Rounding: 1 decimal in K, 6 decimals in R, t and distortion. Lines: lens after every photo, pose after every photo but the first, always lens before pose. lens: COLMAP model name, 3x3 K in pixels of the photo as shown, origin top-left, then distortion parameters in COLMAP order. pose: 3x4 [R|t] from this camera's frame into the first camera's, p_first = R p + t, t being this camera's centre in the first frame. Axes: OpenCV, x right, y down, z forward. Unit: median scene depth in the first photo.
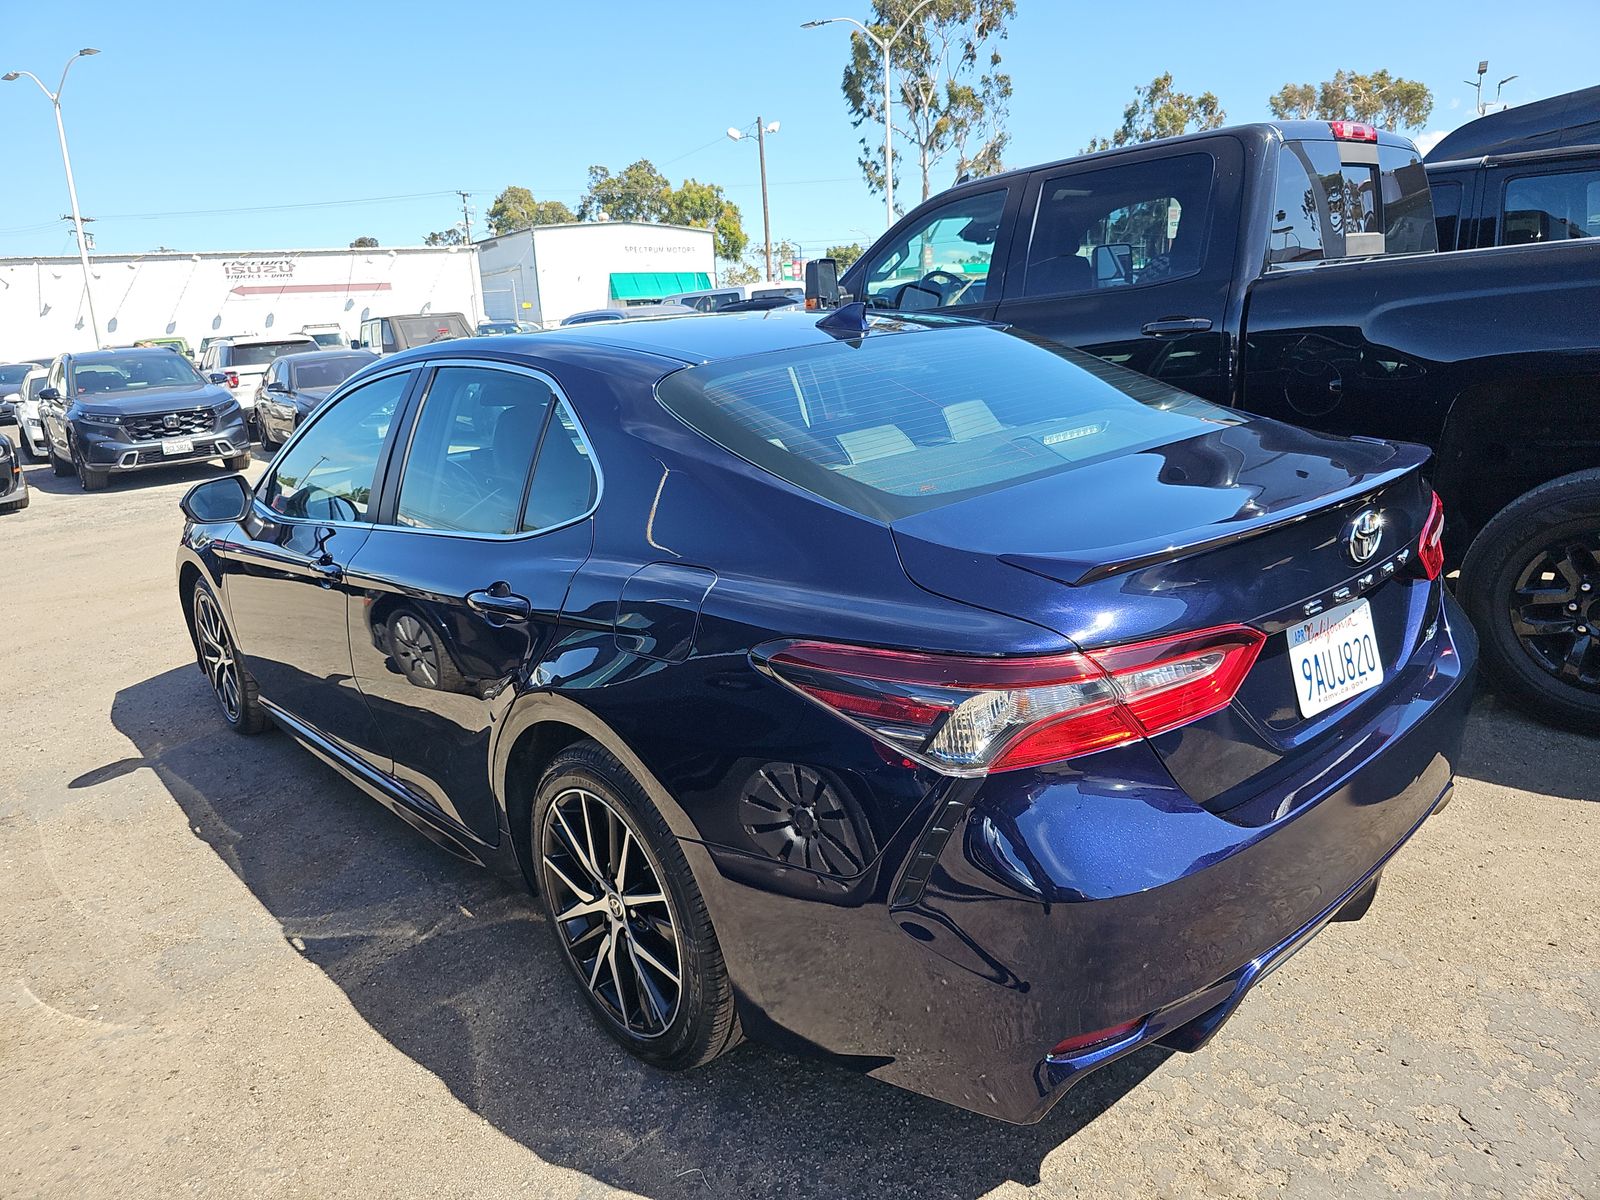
lens RADIAL K [[1070.6, 0, 795.0], [0, 1070.6, 598.3], [0, 0, 1]] dist [0.014542, -0.017458]
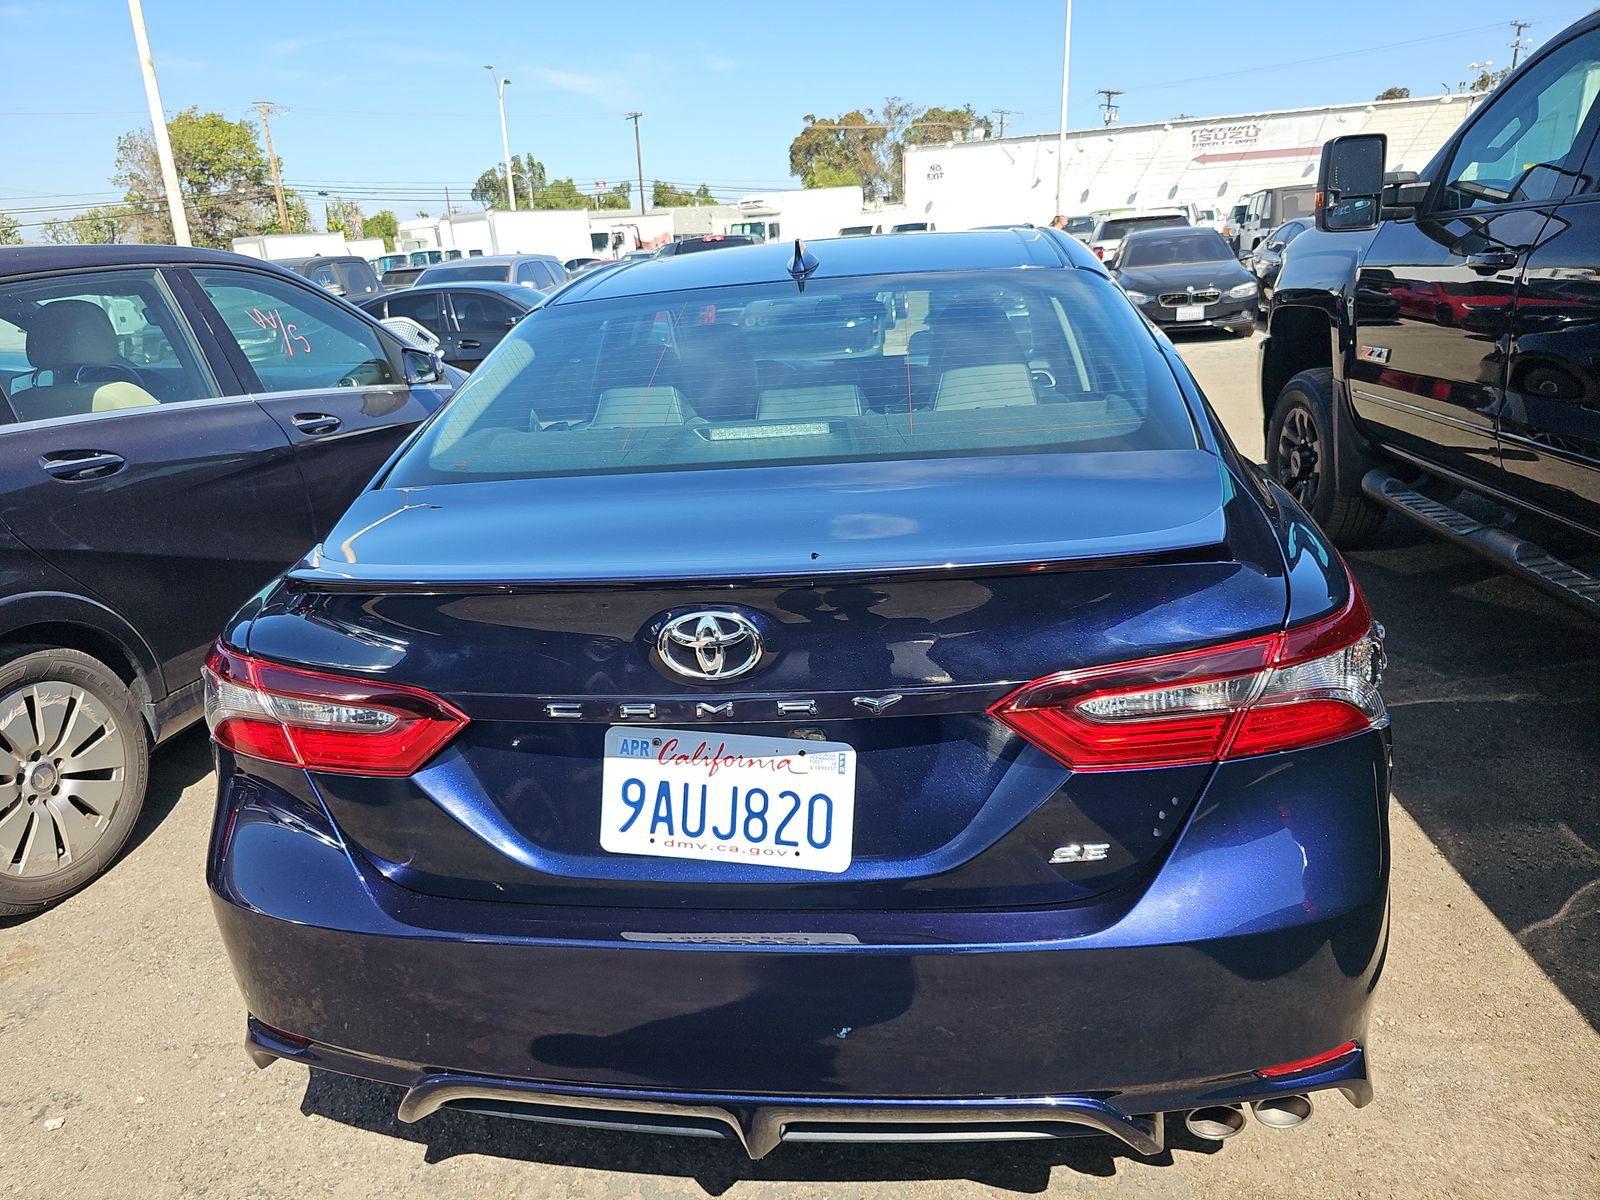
lens RADIAL K [[1070.6, 0, 795.0], [0, 1070.6, 598.3], [0, 0, 1]] dist [0.014542, -0.017458]
pose [[0.649116, 0.259582, -0.715029, 0.068690], [-0.174418, 0.965721, 0.192253, -0.014919], [0.740424, -0.000080, 0.672140, 0.038100]]
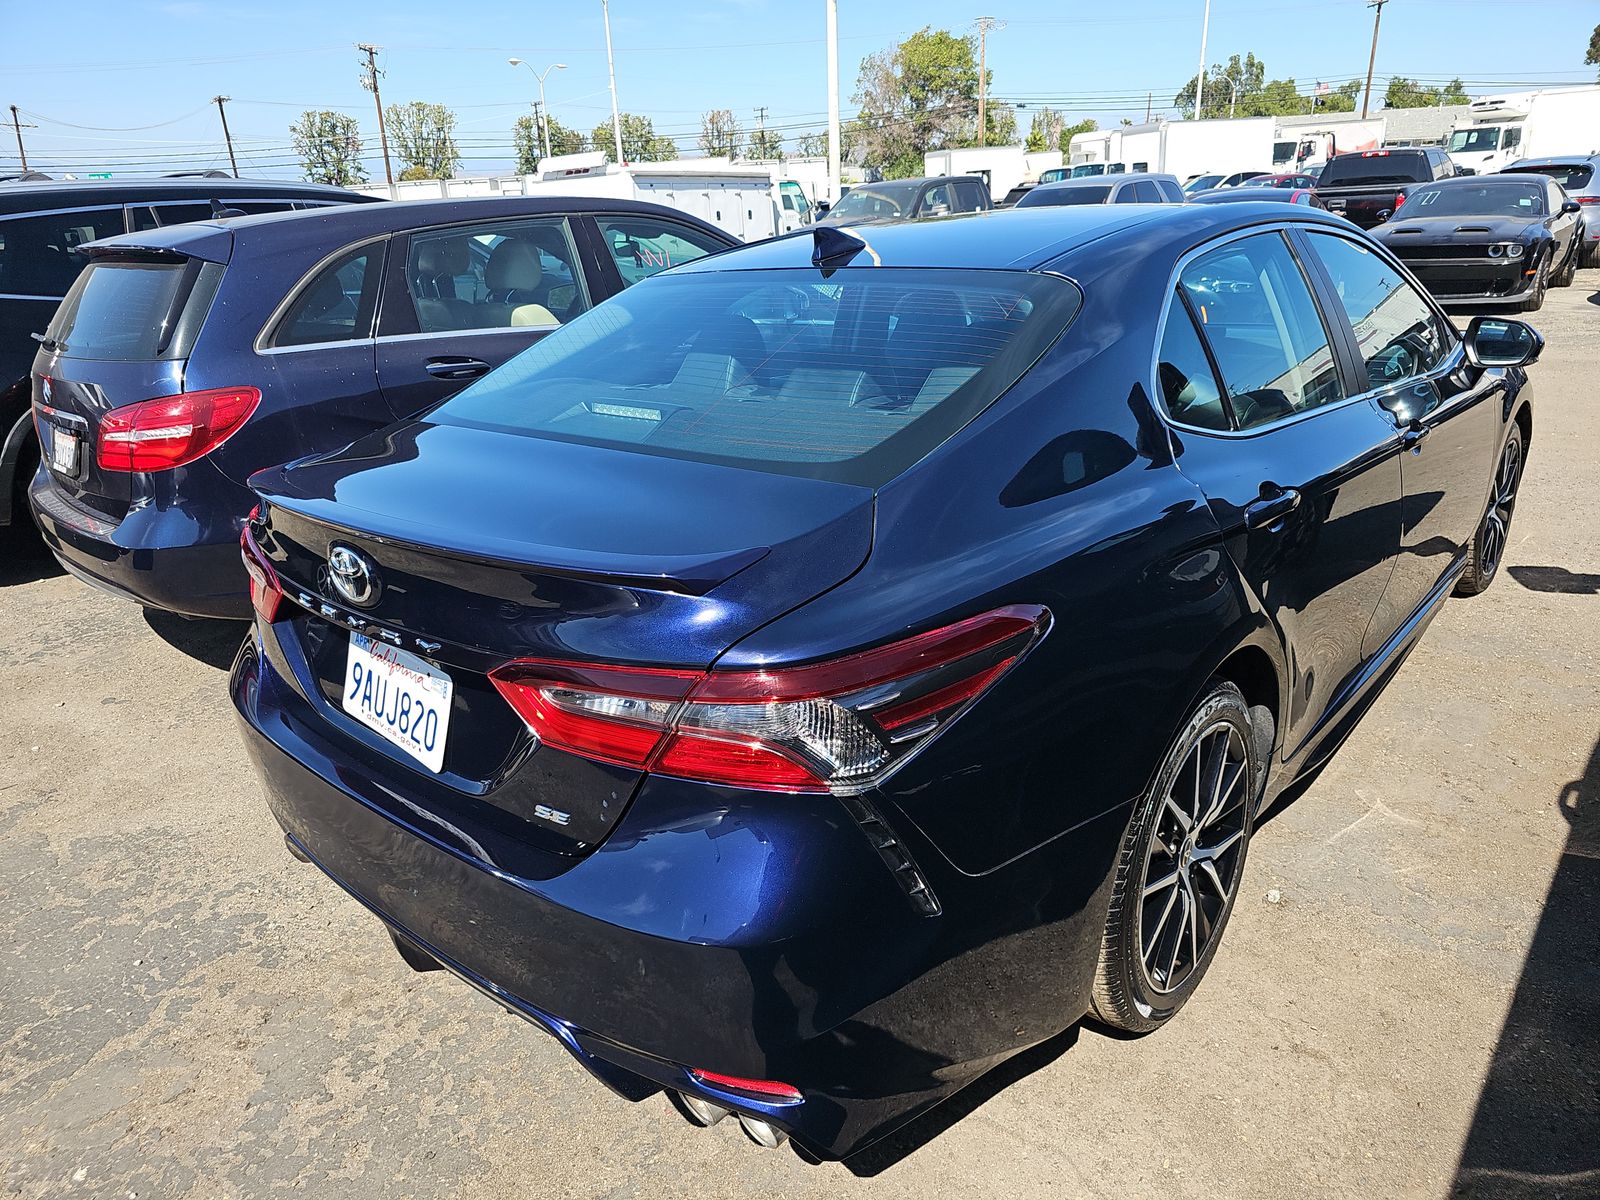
lens RADIAL K [[1070.6, 0, 795.0], [0, 1070.6, 598.3], [0, 0, 1]] dist [0.014542, -0.017458]
pose [[0.115846, 0.398946, -0.909627, 0.092227], [-0.206874, 0.905401, 0.370746, -0.029707], [0.971485, 0.145228, 0.187418, 0.078420]]
